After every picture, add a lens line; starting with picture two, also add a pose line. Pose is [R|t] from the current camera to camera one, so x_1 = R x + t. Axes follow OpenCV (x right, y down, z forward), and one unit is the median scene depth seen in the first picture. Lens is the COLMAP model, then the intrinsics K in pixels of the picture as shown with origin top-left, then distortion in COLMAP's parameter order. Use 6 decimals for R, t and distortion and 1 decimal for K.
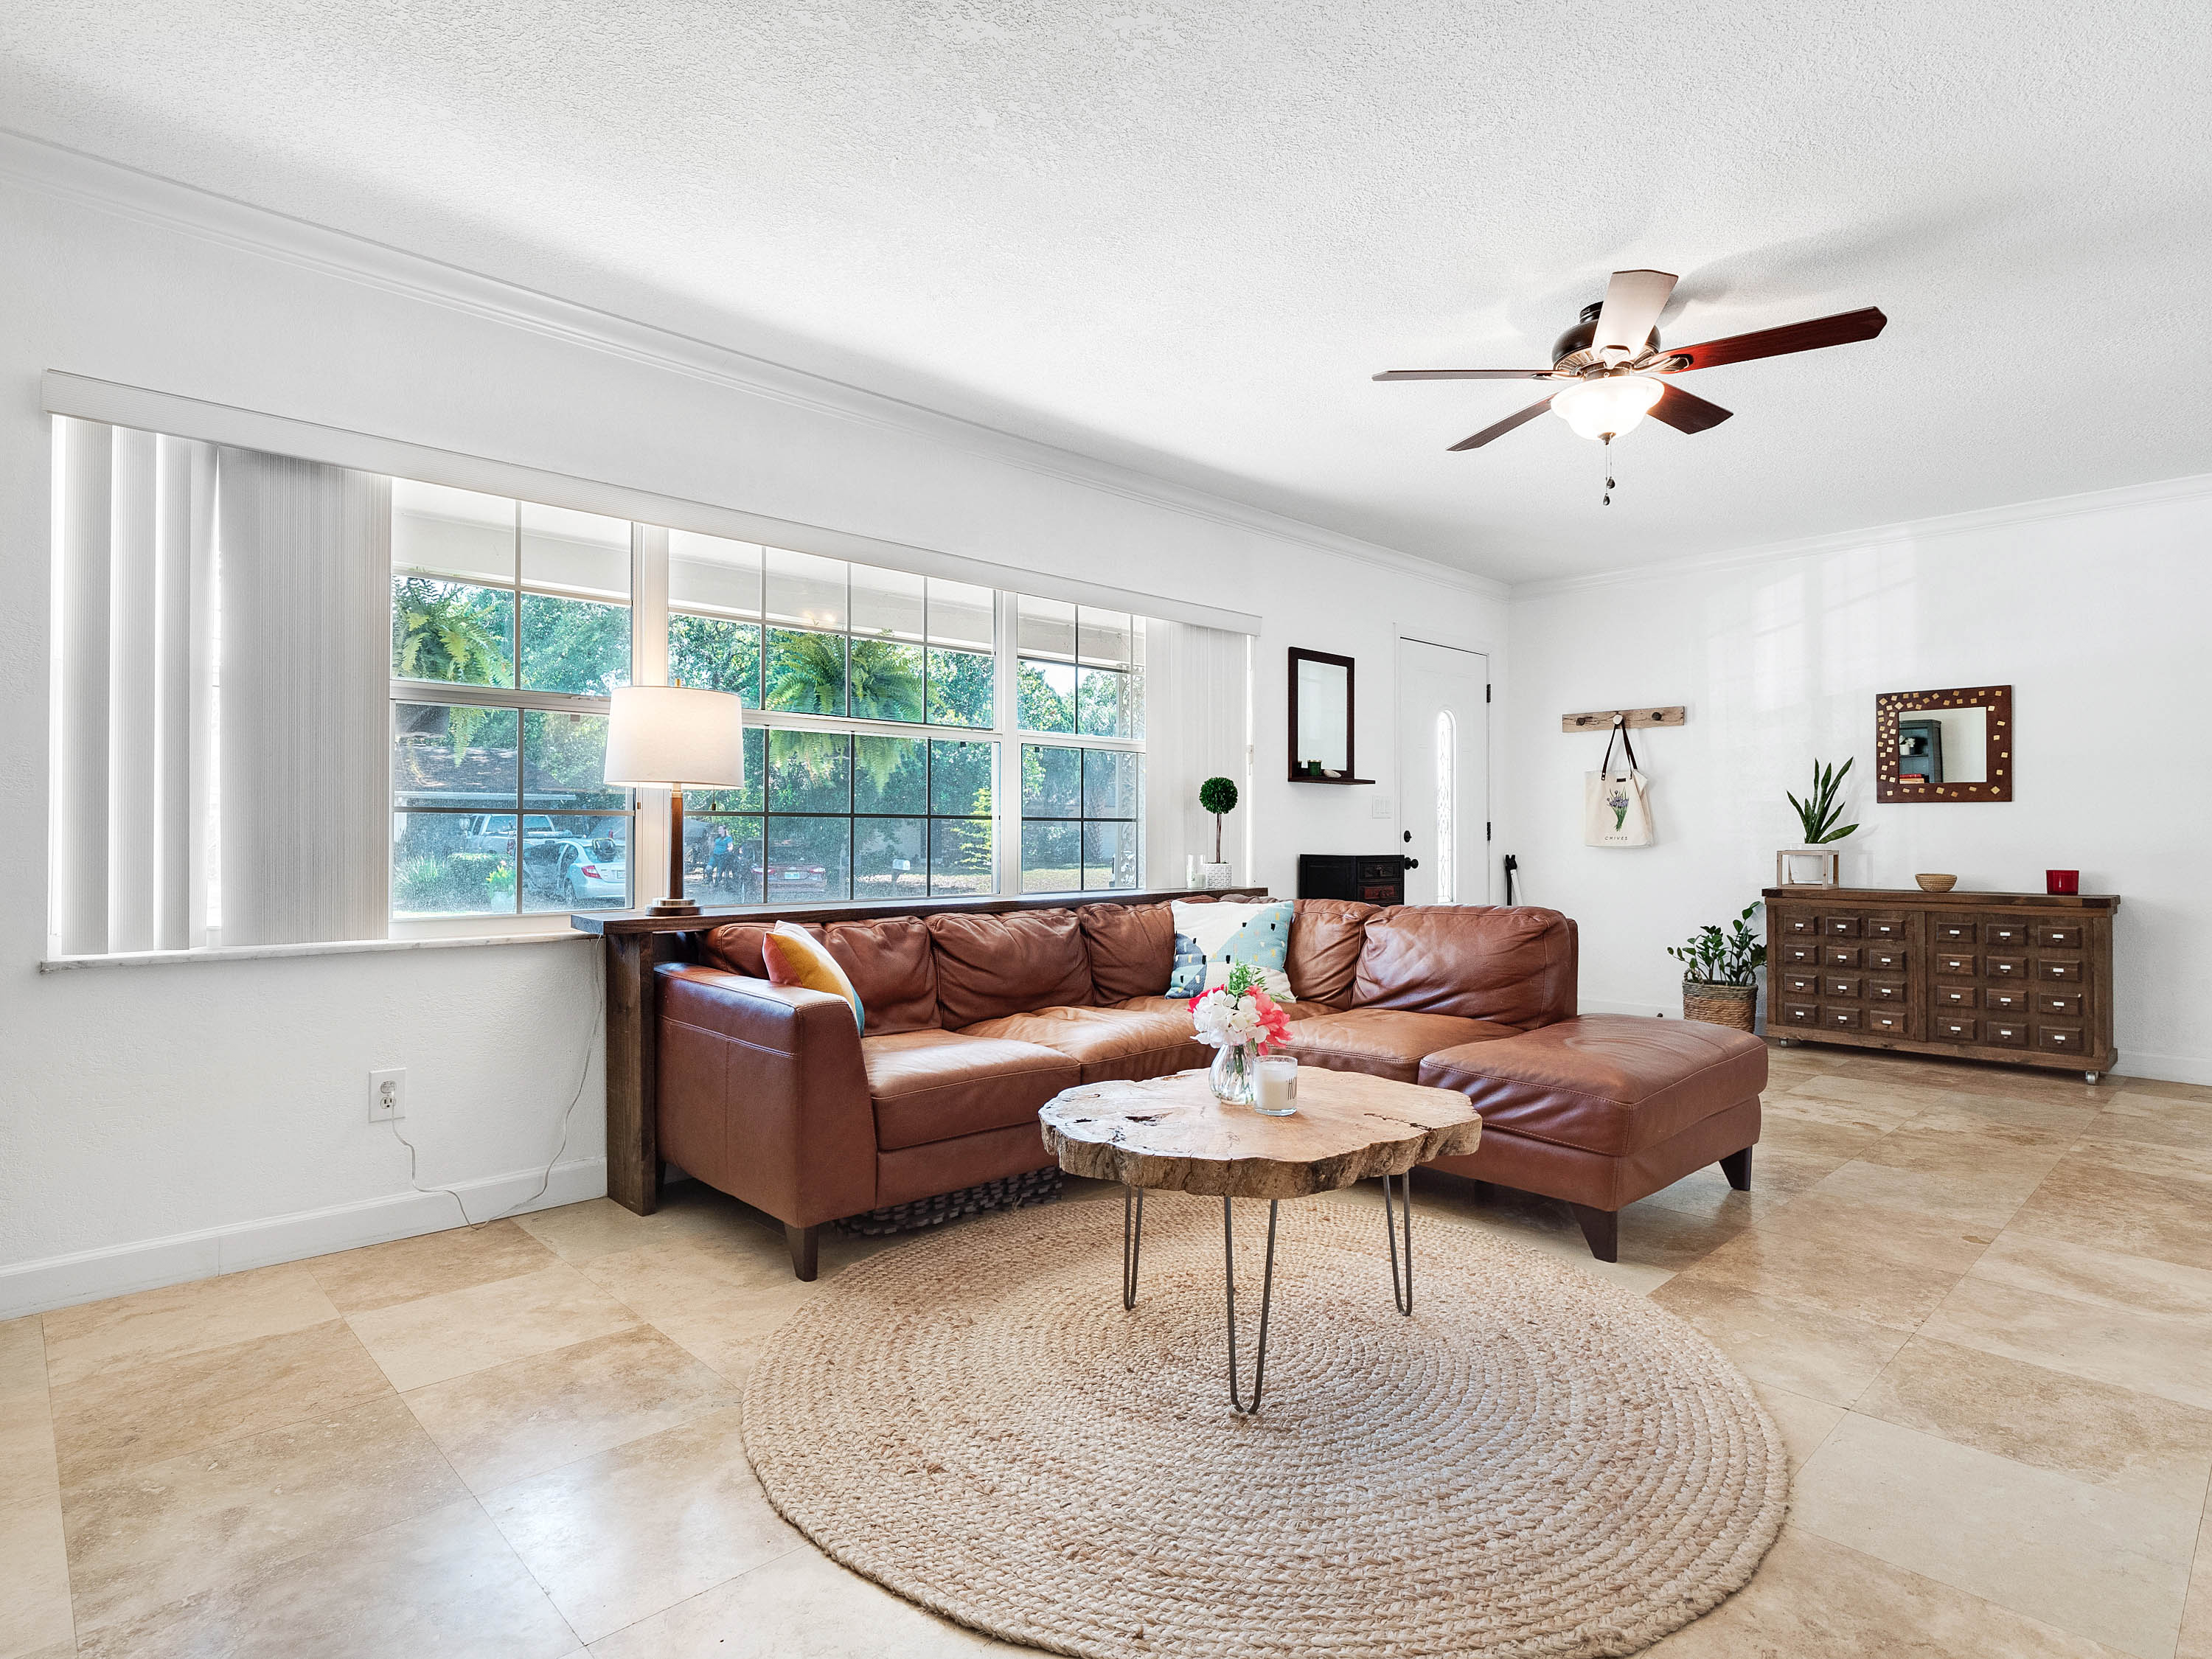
lens RADIAL K [[1176.7, 0, 1101.0], [0, 1176.7, 828.1], [0, 0, 1]] dist [-0.005593, -0.001090]
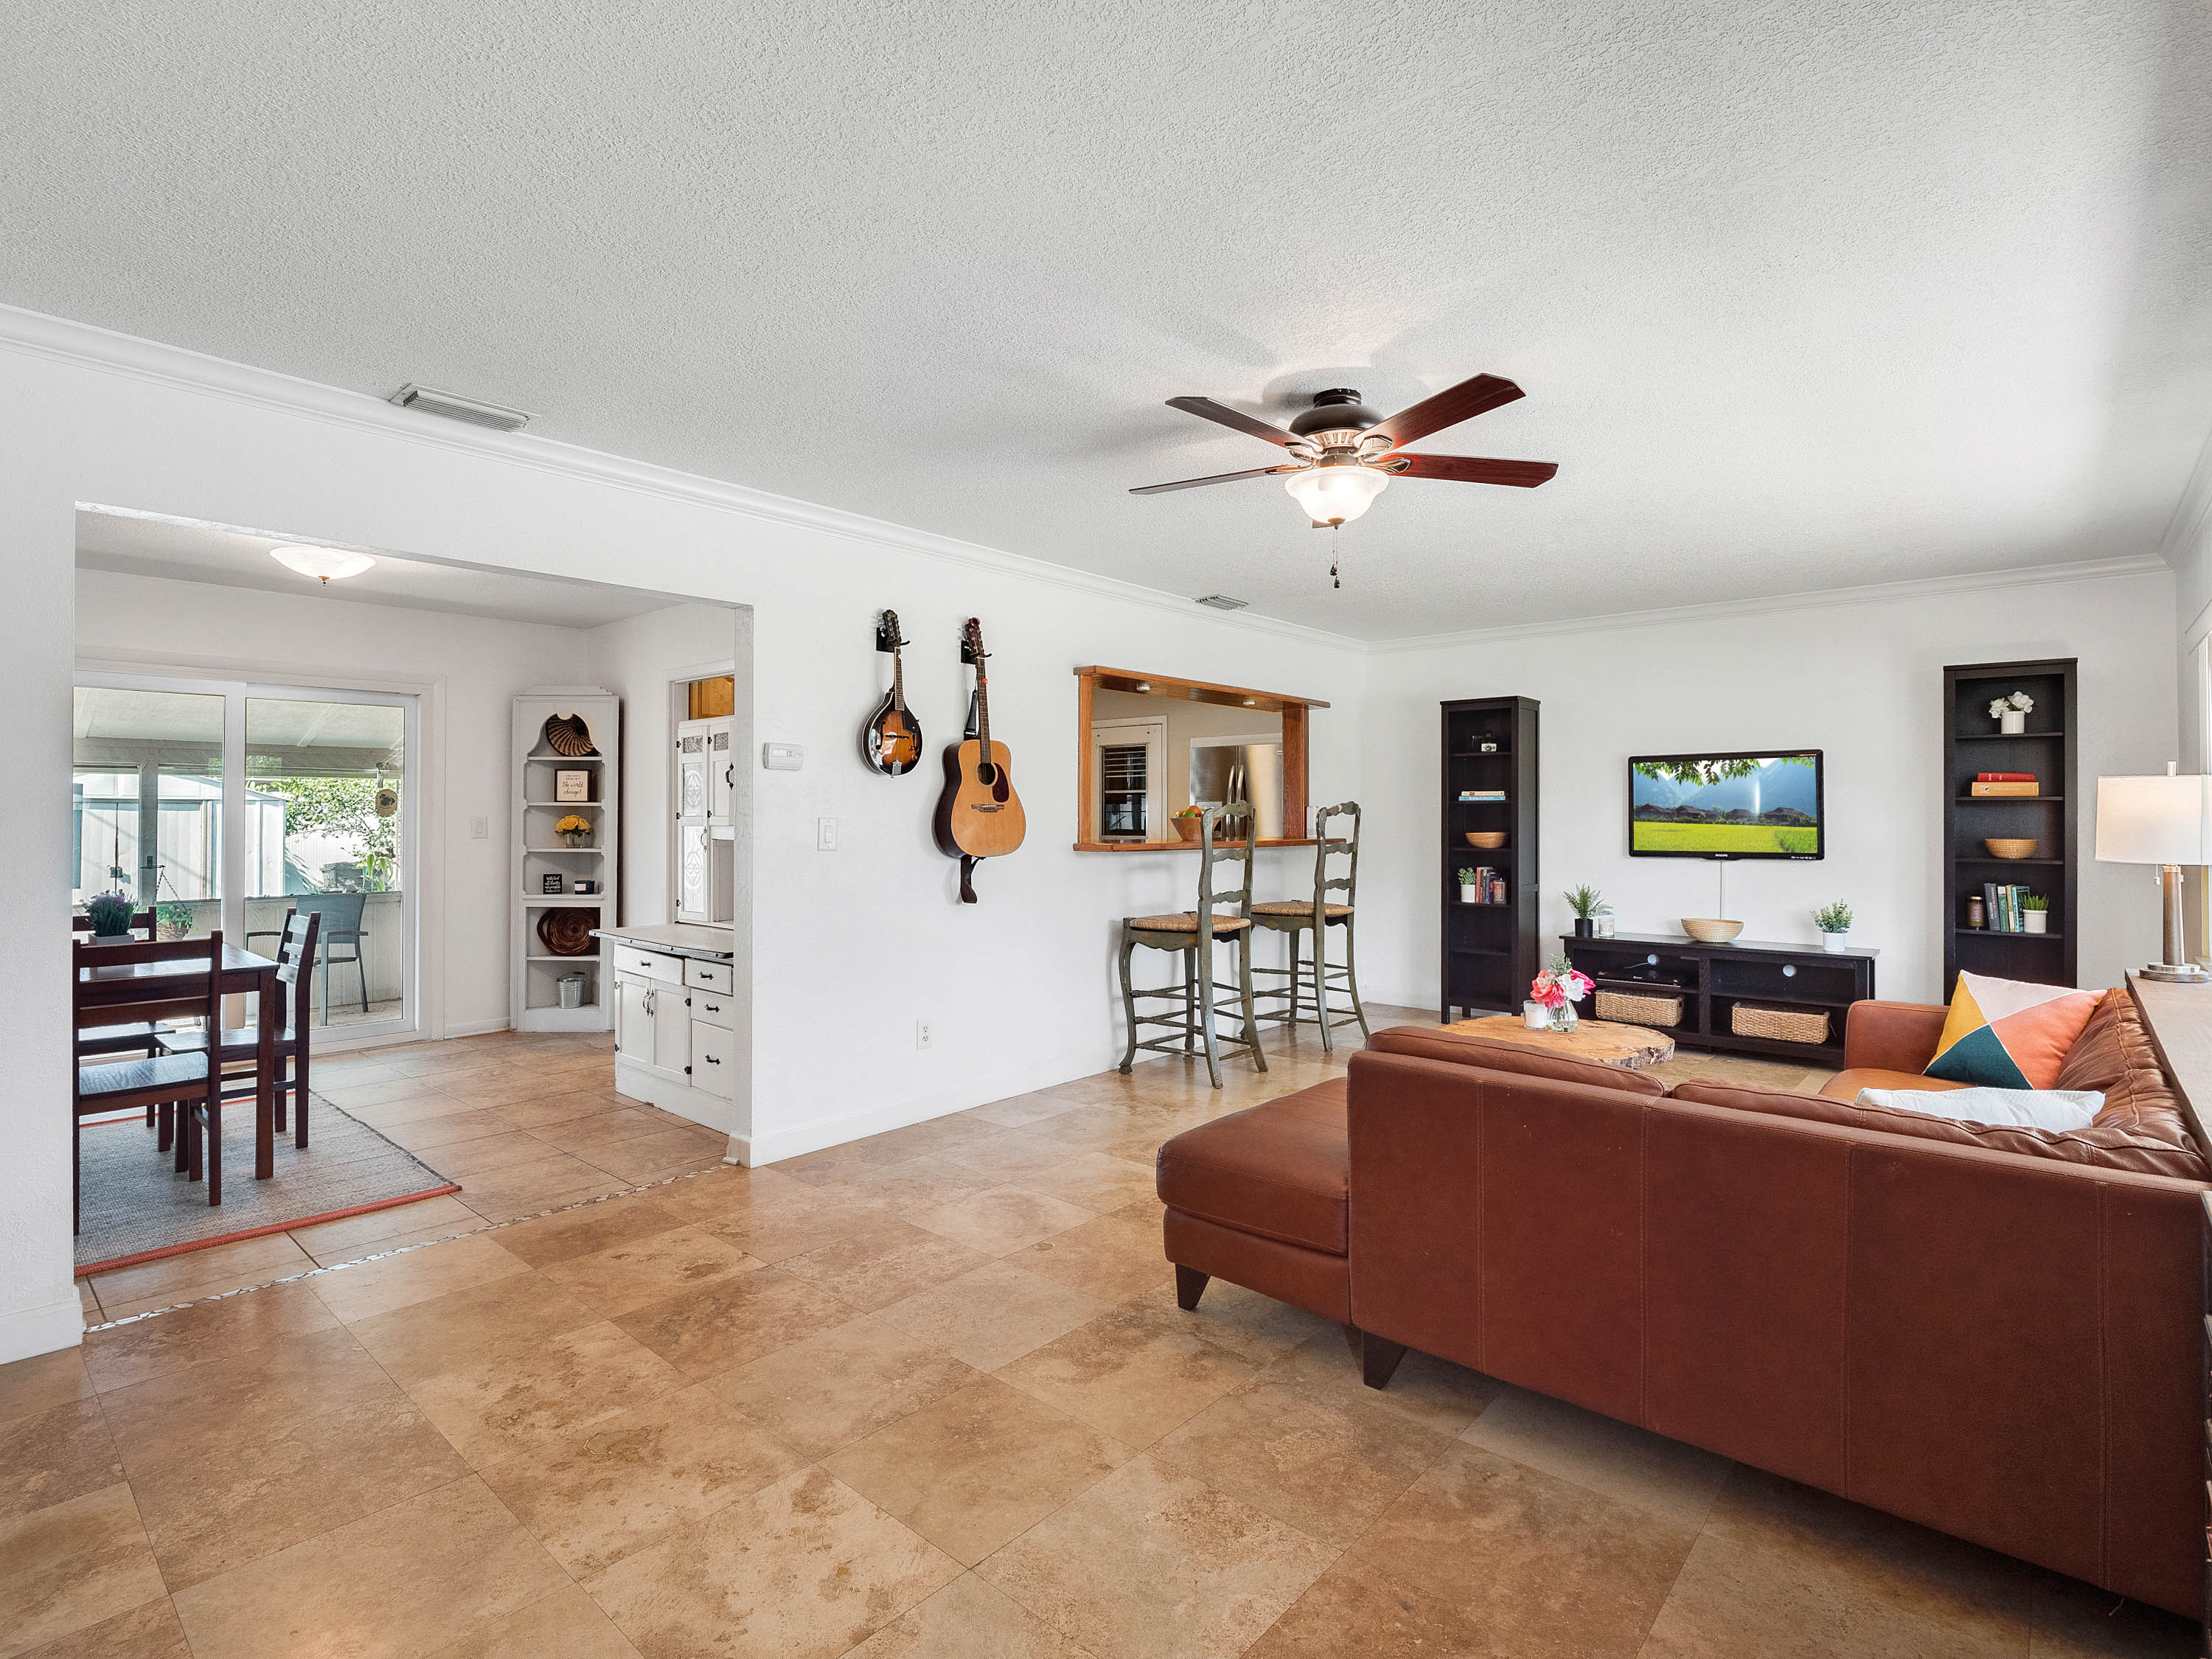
lens RADIAL K [[1082.0, 0, 1123.8], [0, 1082.0, 808.1], [0, 0, 1]] dist [-0.007248, -0.004596]
pose [[-0.994930, -0.003635, -0.100503, 0.440048], [-0.002566, 0.999939, -0.010766, -0.045376], [0.100536, -0.010453, -0.994878, 1.188244]]
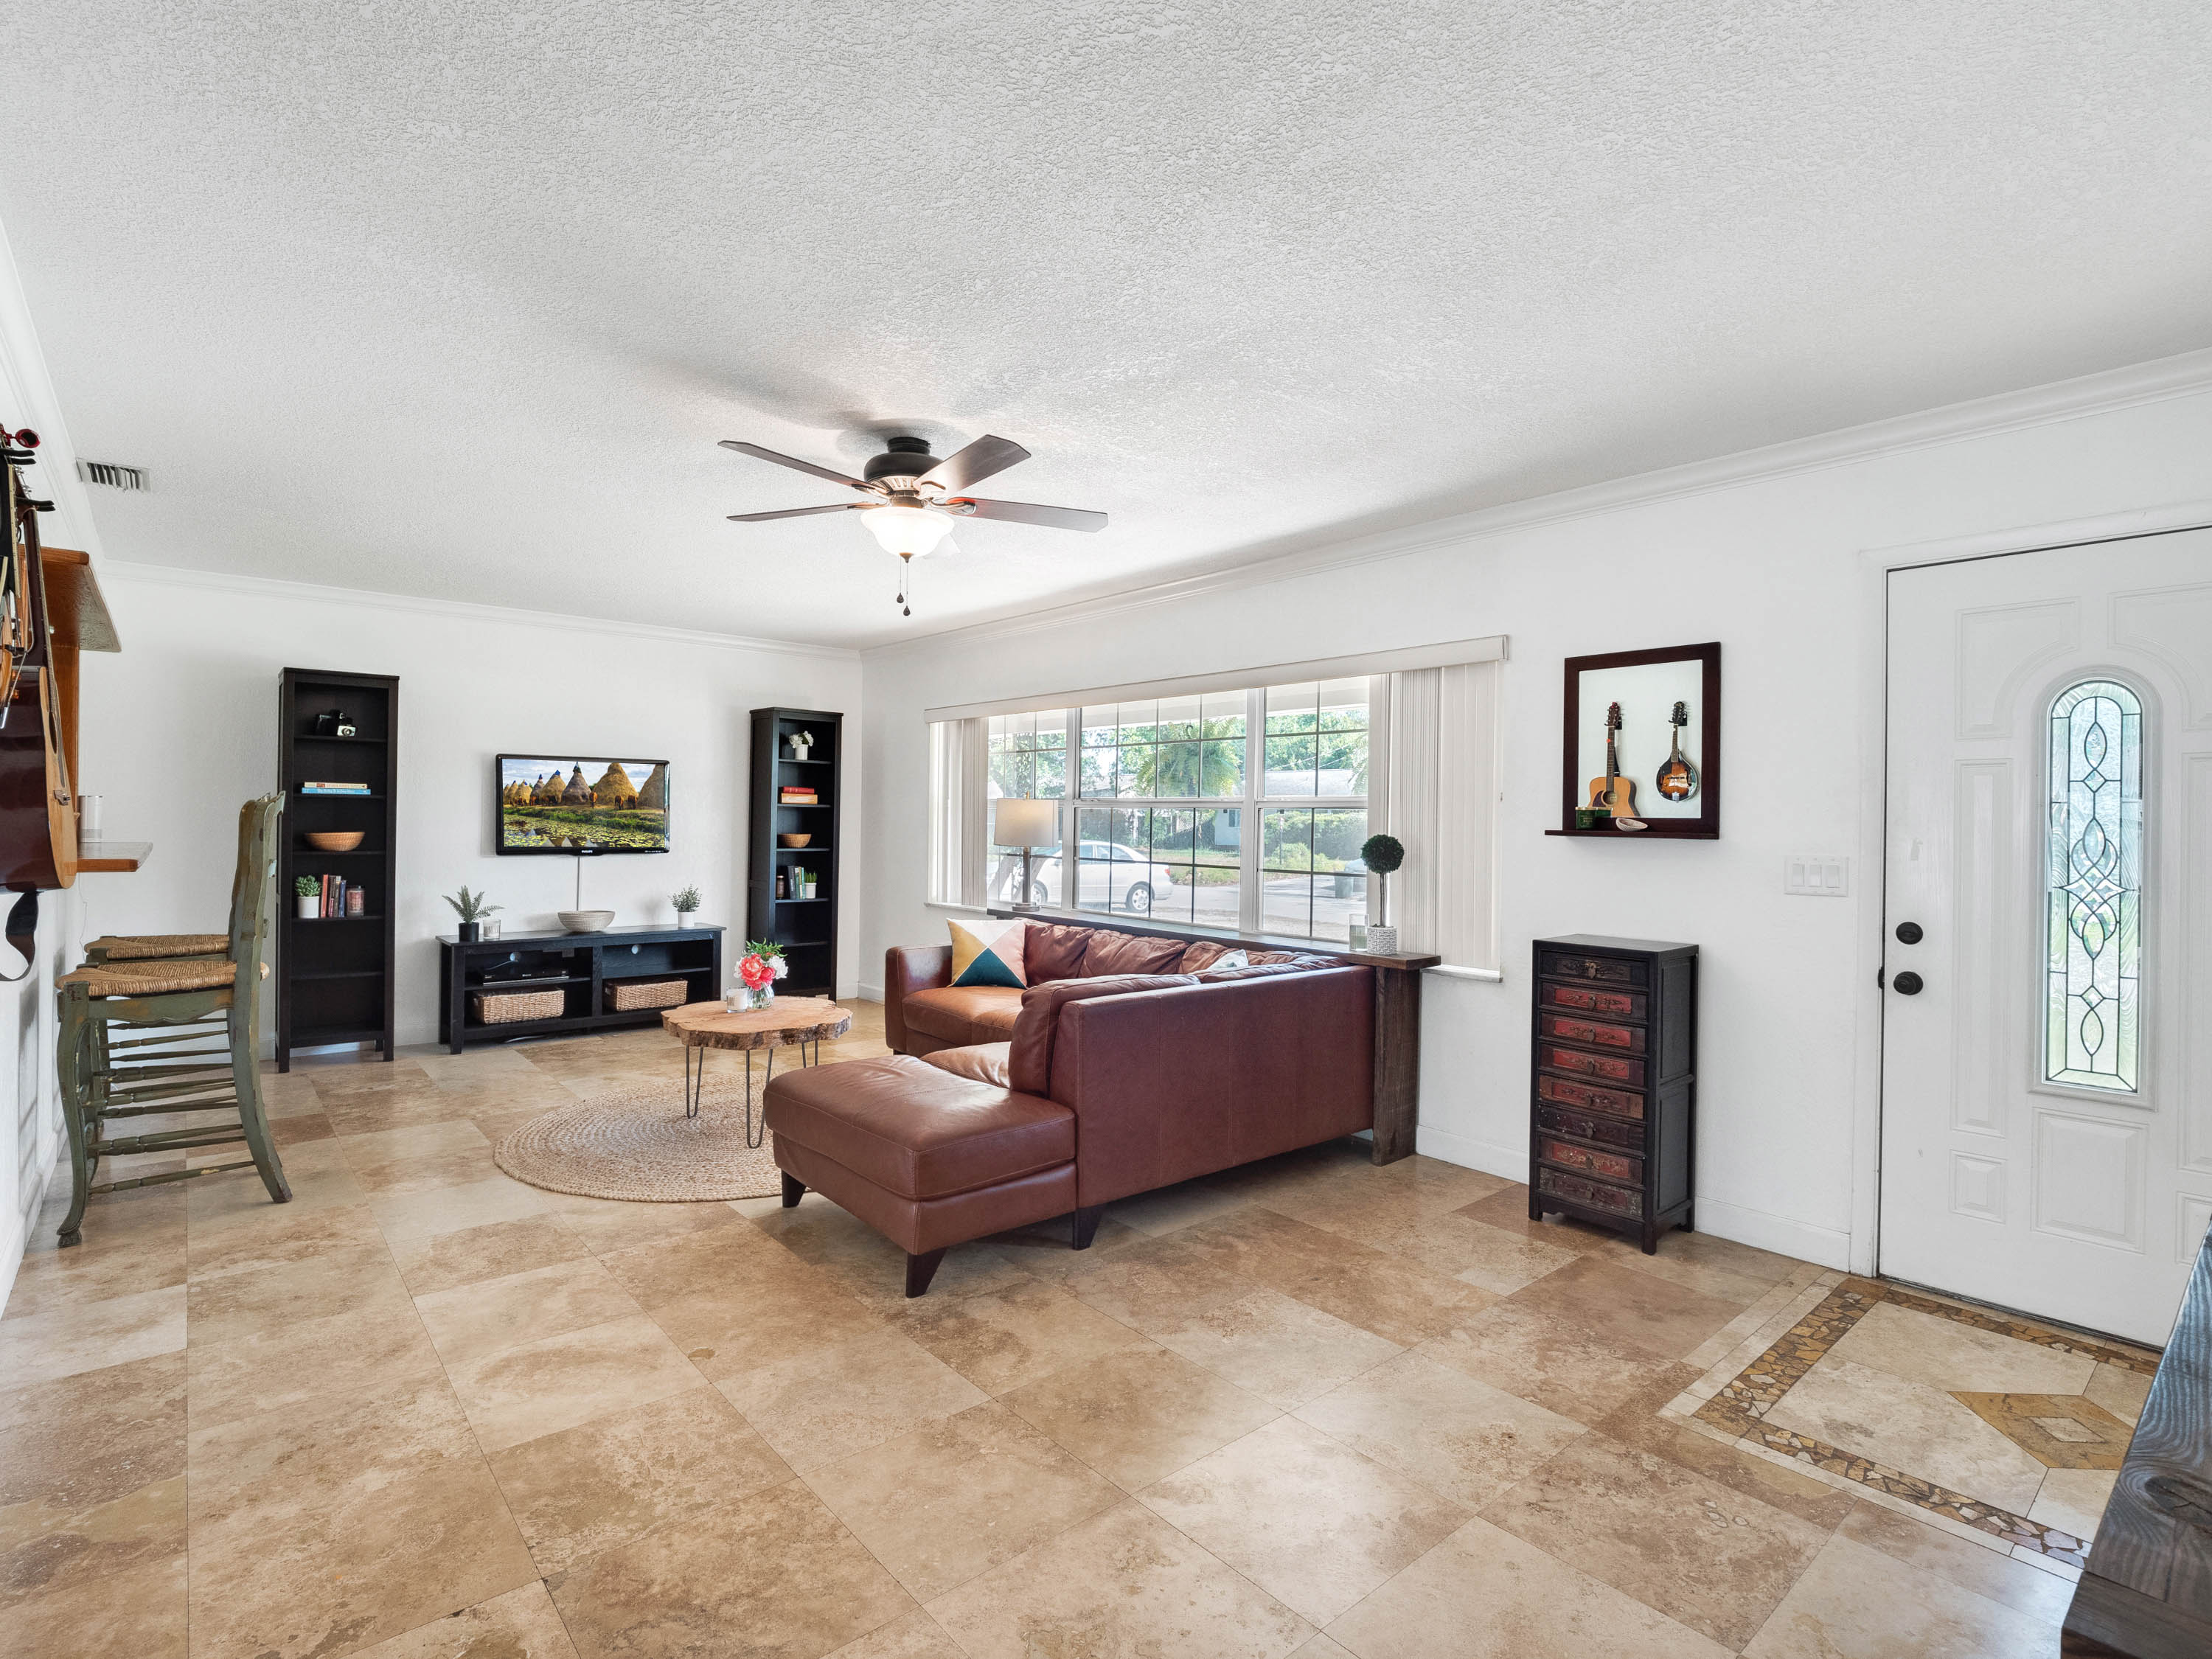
lens RADIAL K [[1082.0, 0, 1116.4], [0, 1082.0, 823.6], [0, 0, 1]] dist [-0.007248, -0.004596]
pose [[-0.045591, -0.000285, -0.998960, 0.910625], [-0.009084, 0.999959, 0.000129, -0.047293], [0.998919, 0.009081, -0.045592, 0.777378]]
